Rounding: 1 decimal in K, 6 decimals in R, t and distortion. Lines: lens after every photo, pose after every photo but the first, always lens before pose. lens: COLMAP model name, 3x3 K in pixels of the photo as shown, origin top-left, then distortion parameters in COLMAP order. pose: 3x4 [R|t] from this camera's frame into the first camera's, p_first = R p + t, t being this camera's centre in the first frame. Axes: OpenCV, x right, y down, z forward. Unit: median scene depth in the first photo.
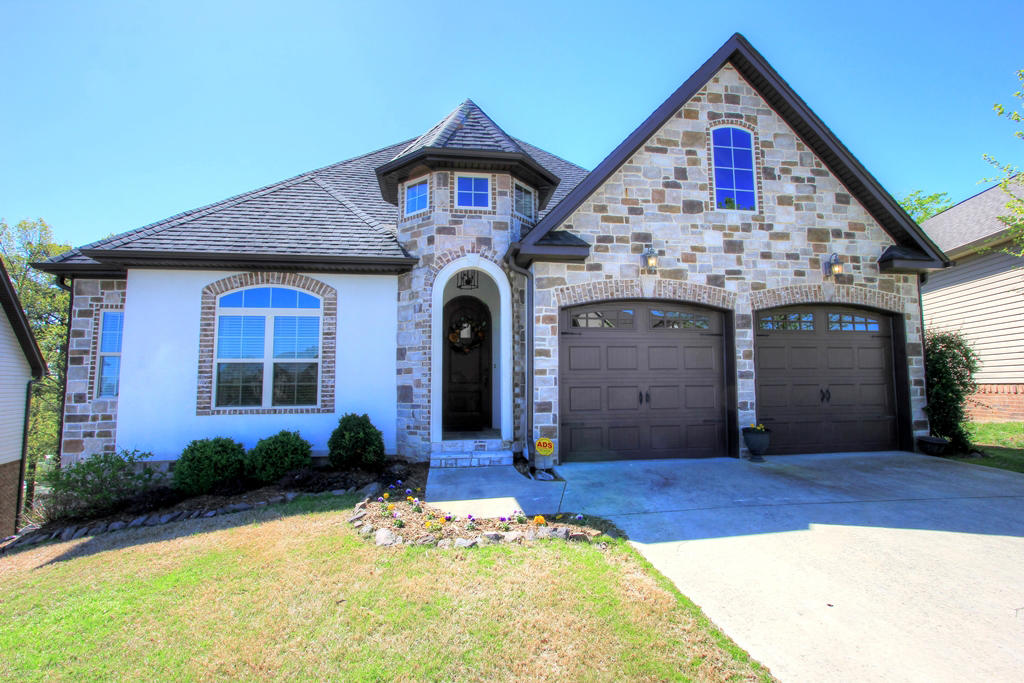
lens RADIAL K [[471.0, 0, 513.6], [0, 471.0, 343.9], [0, 0, 1]] dist [-0.012561, 0.001691]
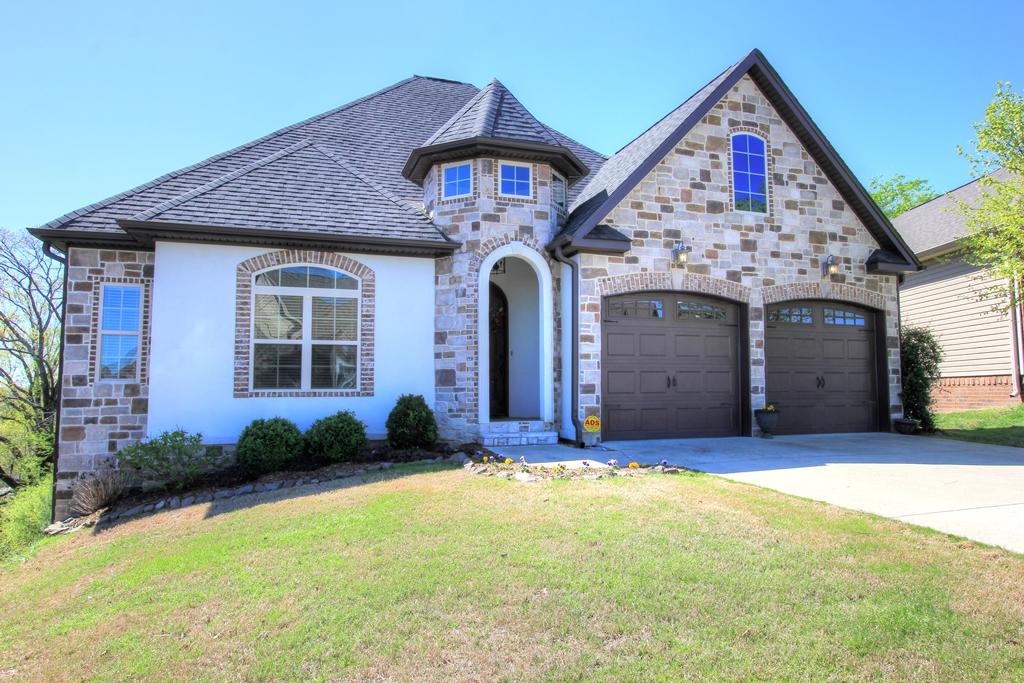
lens RADIAL K [[657.9, 0, 510.8], [0, 657.9, 340.6], [0, 0, 1]] dist [-0.006807, 0.007576]
pose [[0.982772, 0.017353, 0.184003, -0.355711], [-0.018060, 0.999835, 0.002166, 0.021843], [-0.183935, -0.005452, 0.982923, -0.407296]]
